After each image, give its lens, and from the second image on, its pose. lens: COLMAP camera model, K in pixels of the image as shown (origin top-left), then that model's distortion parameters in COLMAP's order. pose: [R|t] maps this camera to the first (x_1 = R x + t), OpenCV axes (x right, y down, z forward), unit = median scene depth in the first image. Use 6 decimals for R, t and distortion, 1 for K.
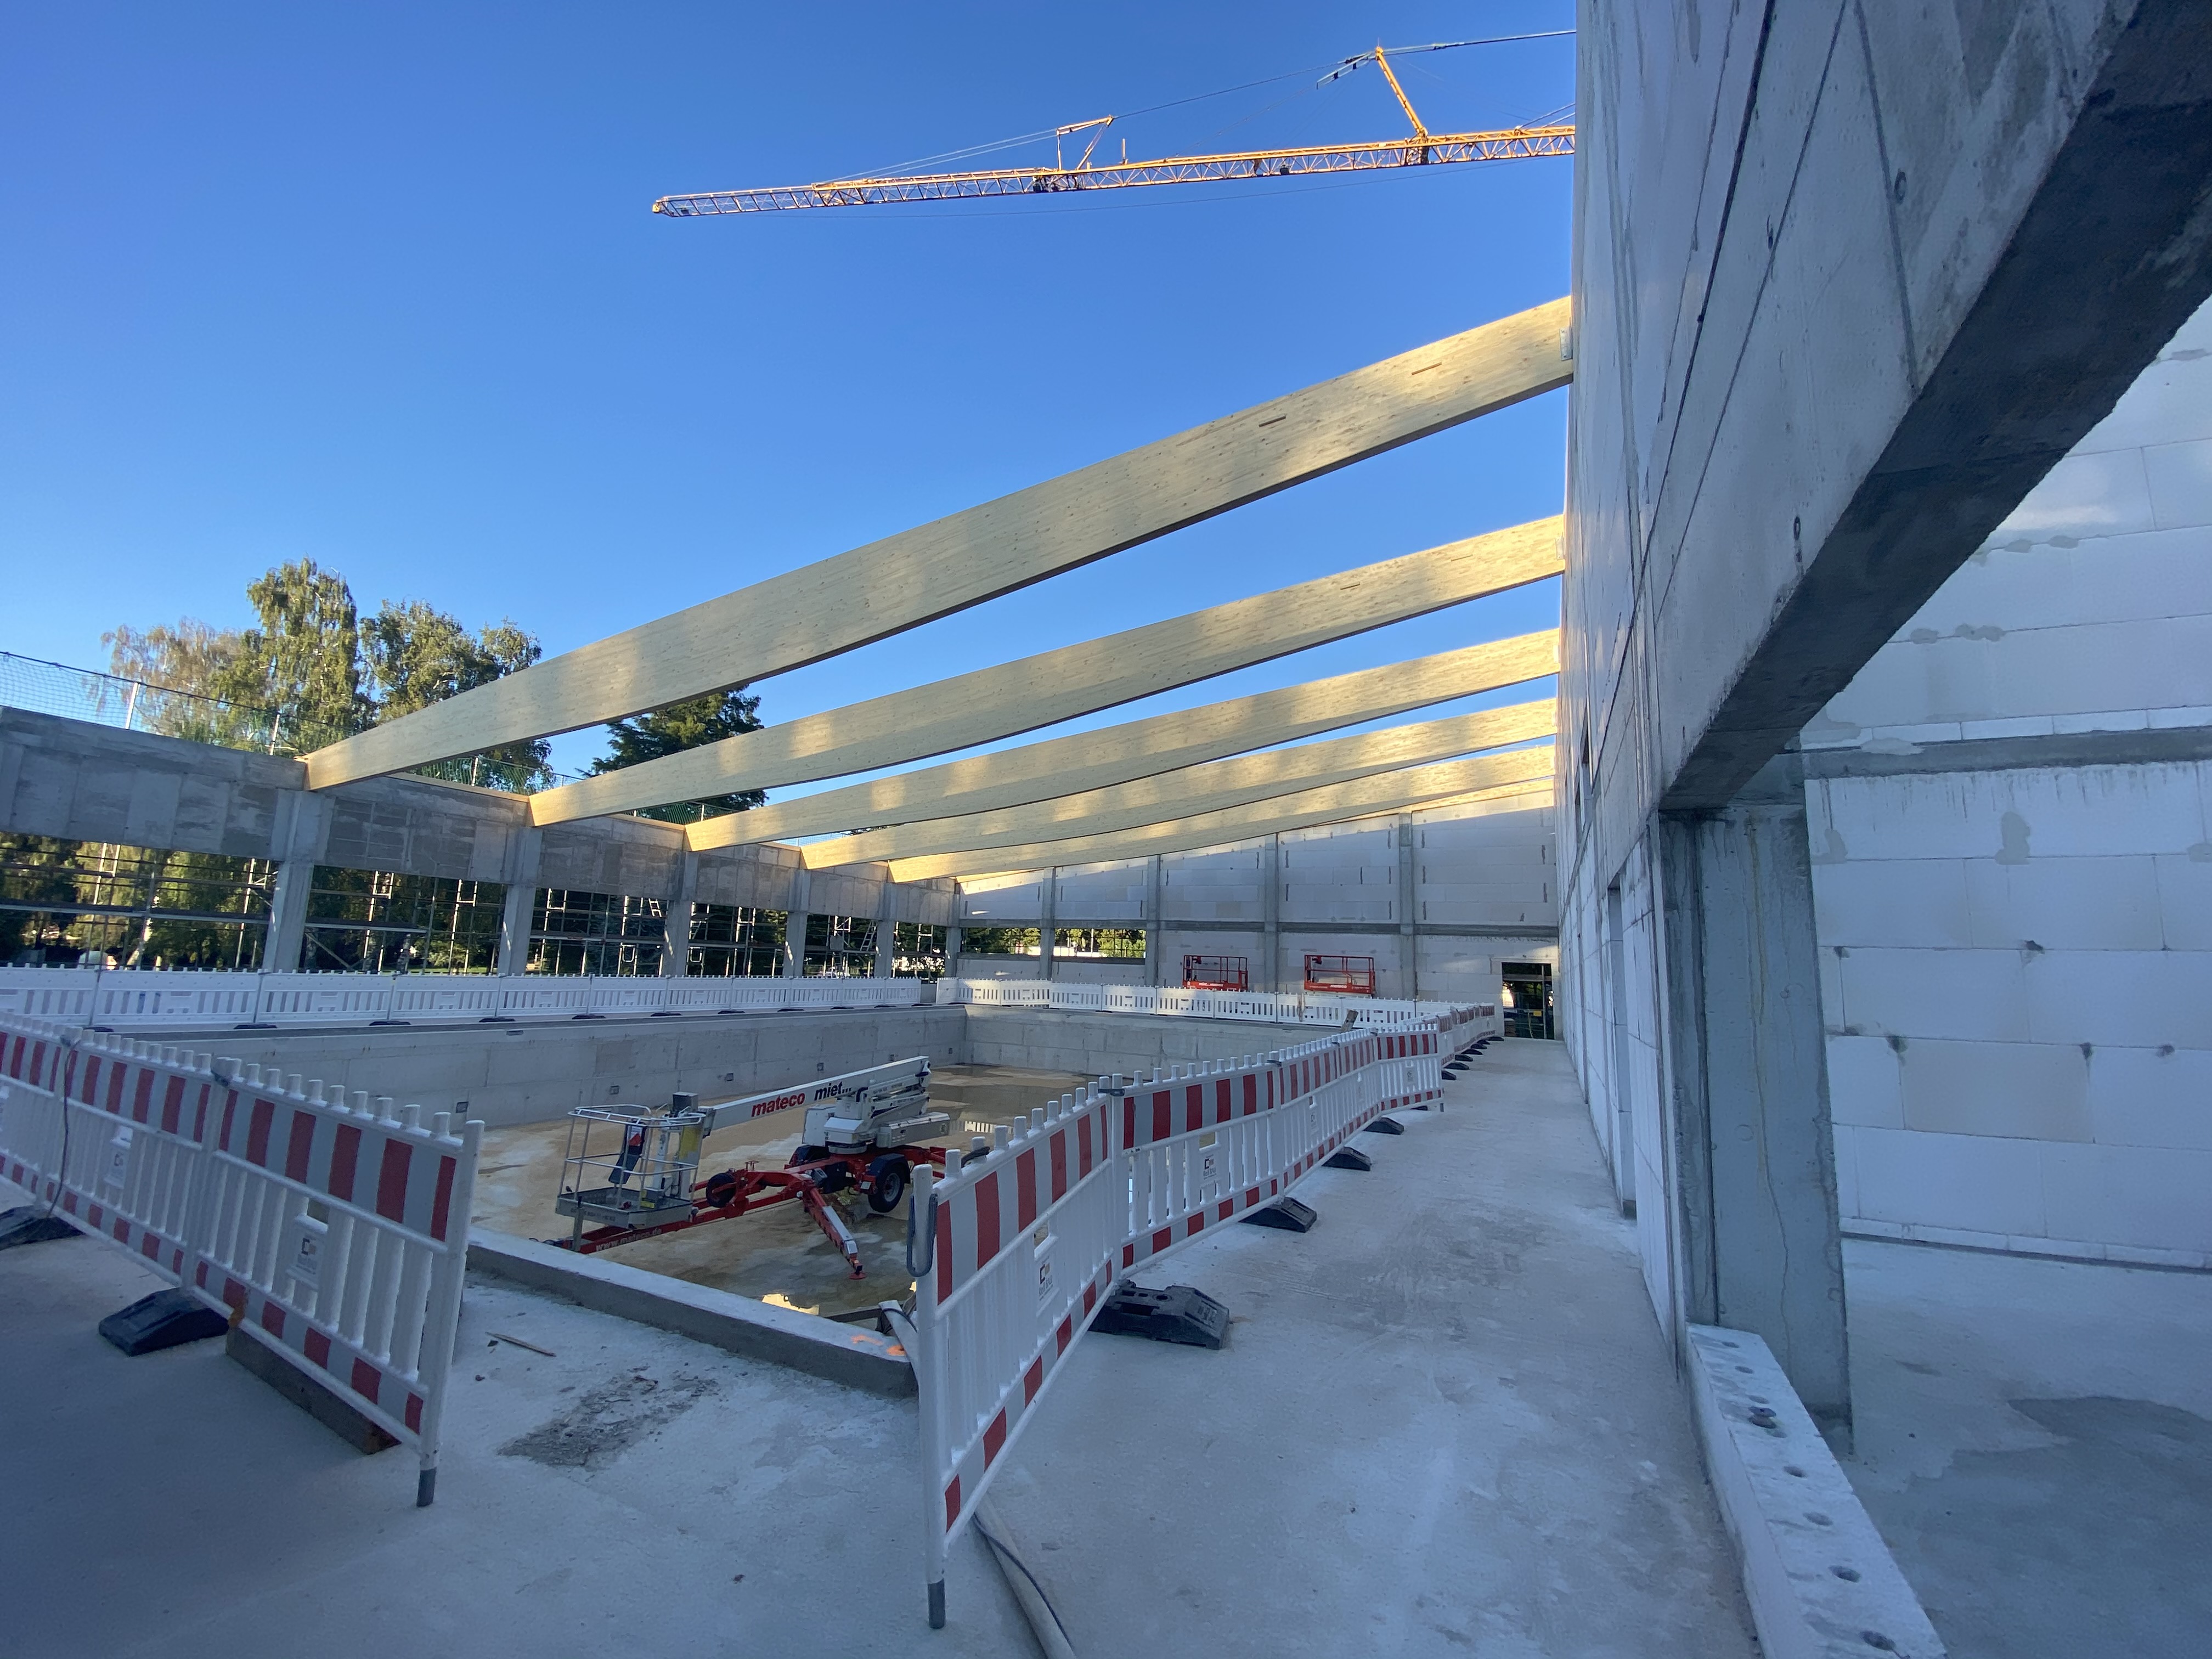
lens RADIAL K [[908.8, 0, 1117.7], [0, 908.8, 829.9], [0, 0, 1]] dist [0.043504, -0.035170]
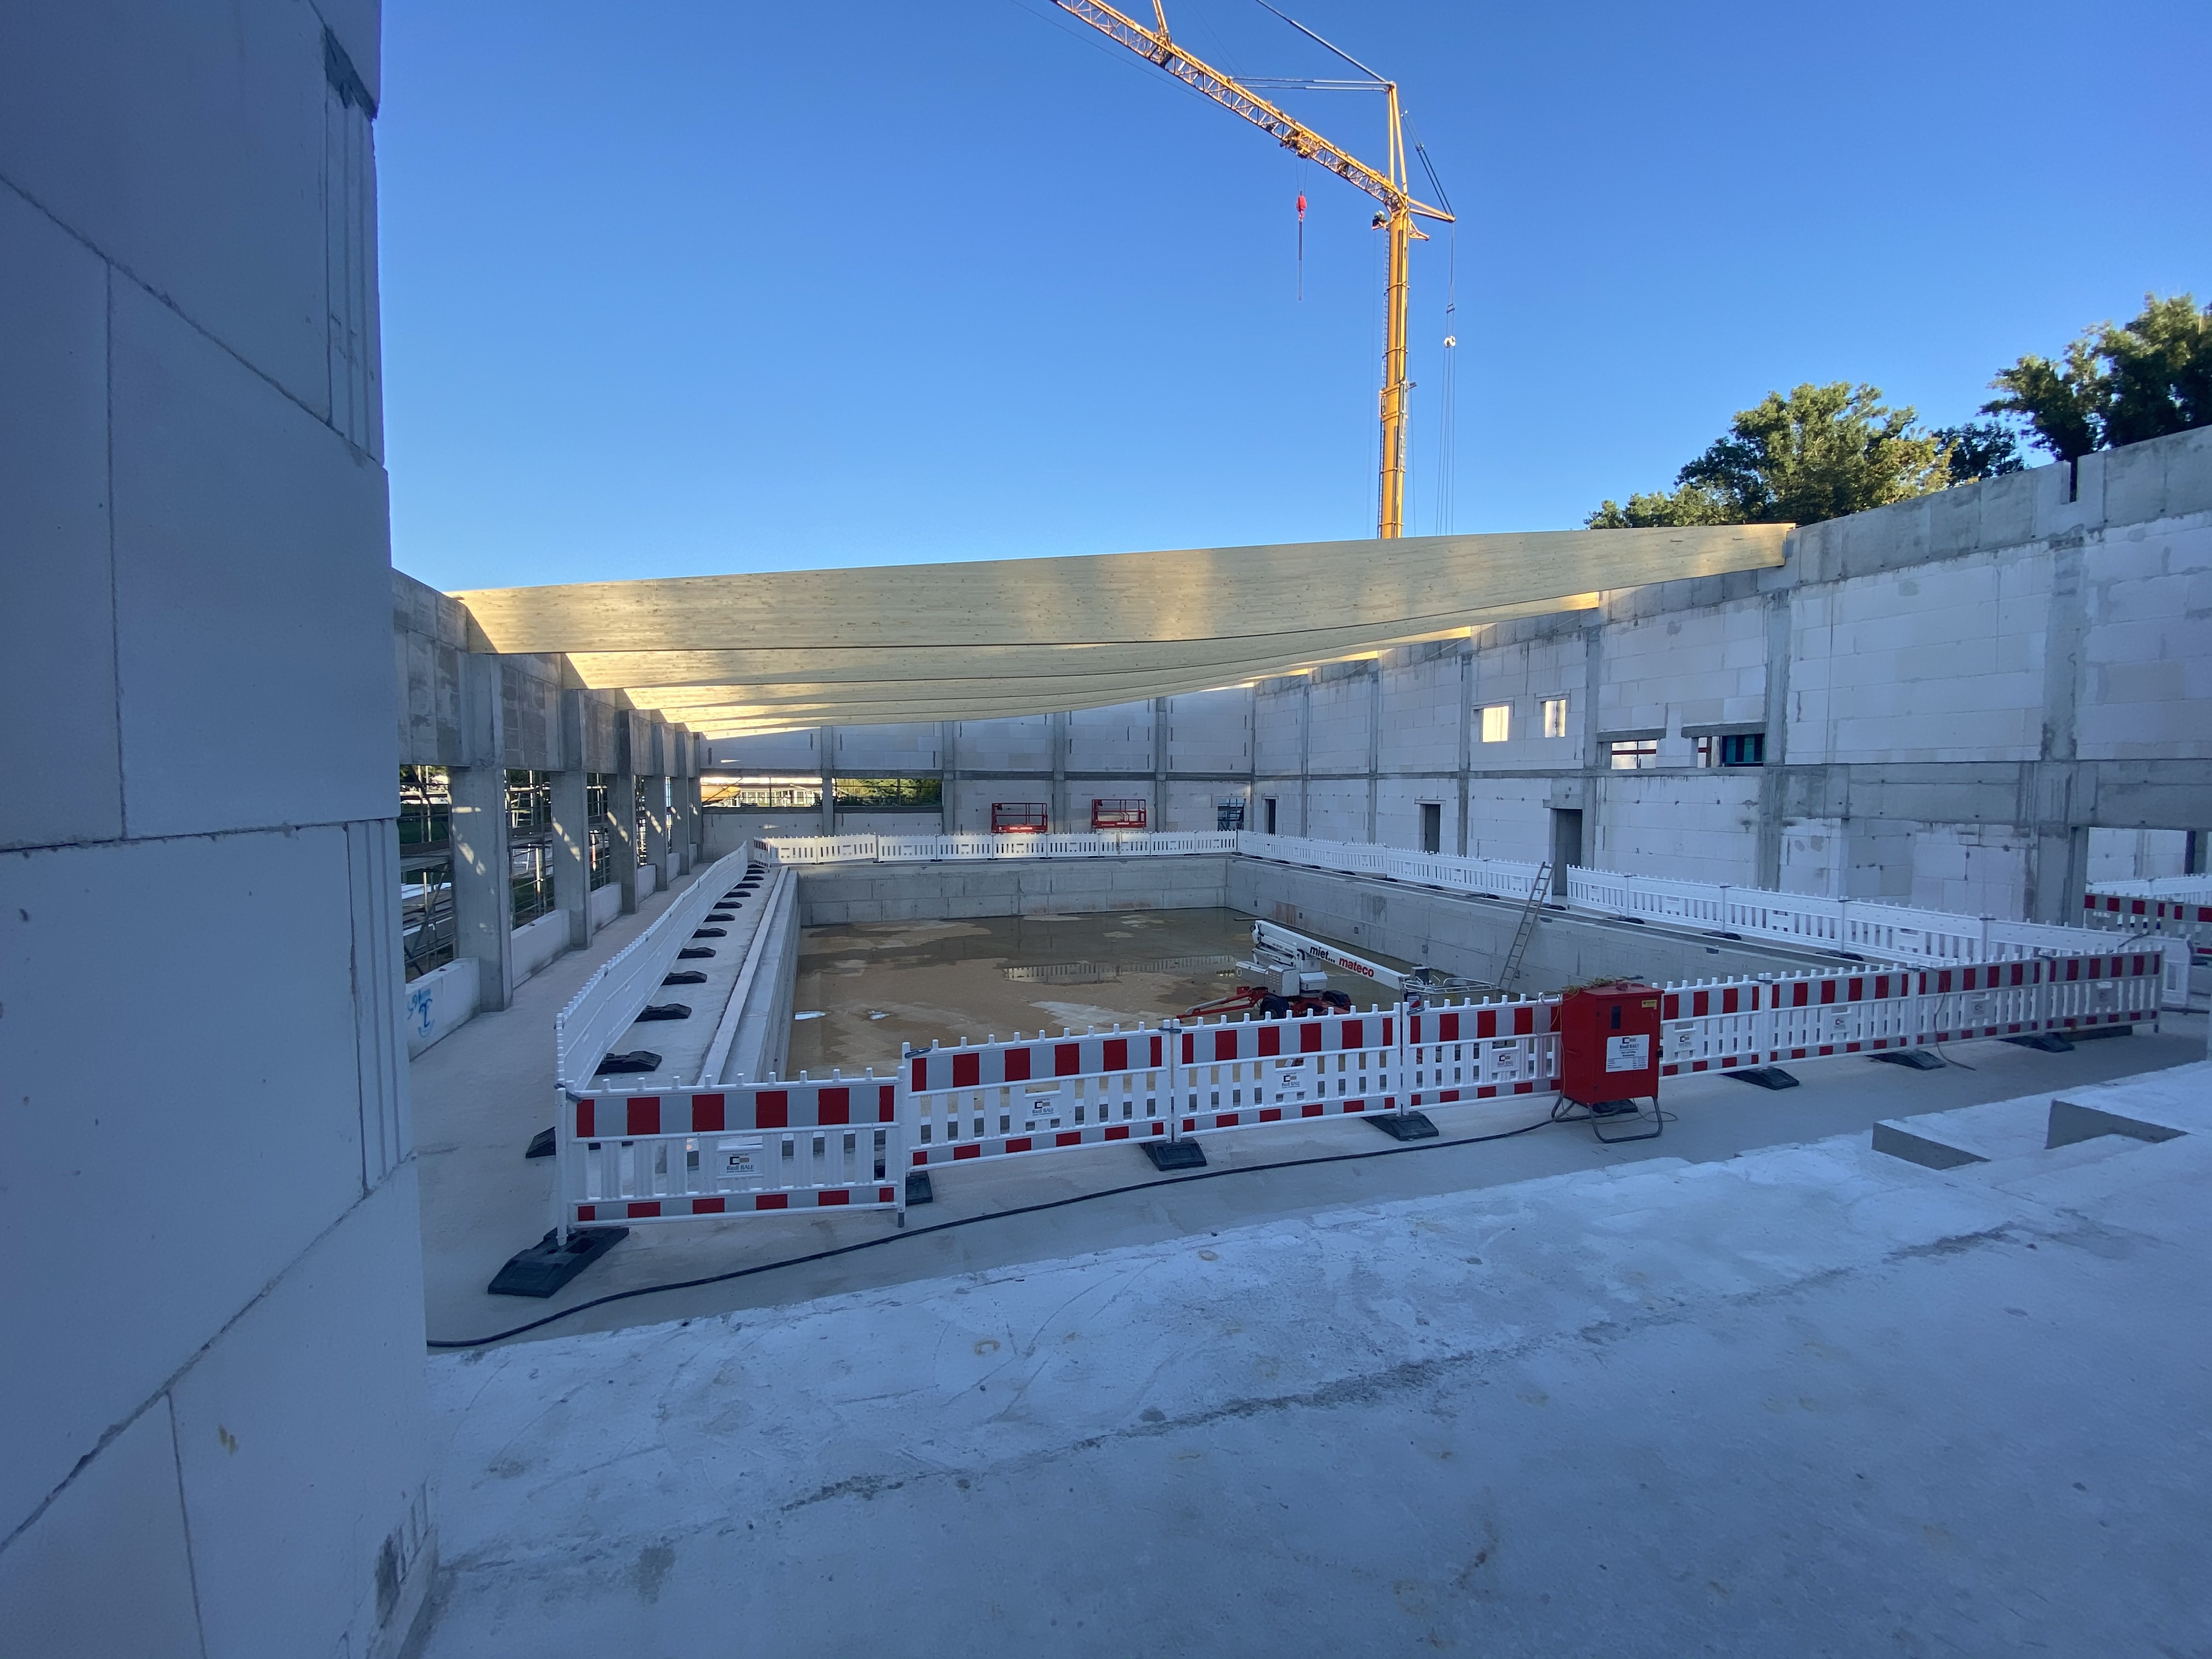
lens RADIAL K [[924.0, 0, 1104.2], [0, 924.0, 847.6], [0, 0, 1]] dist [0.029063, -0.026531]
pose [[0.716615, -0.079591, 0.692913, -0.619636], [-0.080358, 0.977430, 0.195378, -0.039709], [-0.692825, -0.195691, 0.694045, 0.123876]]
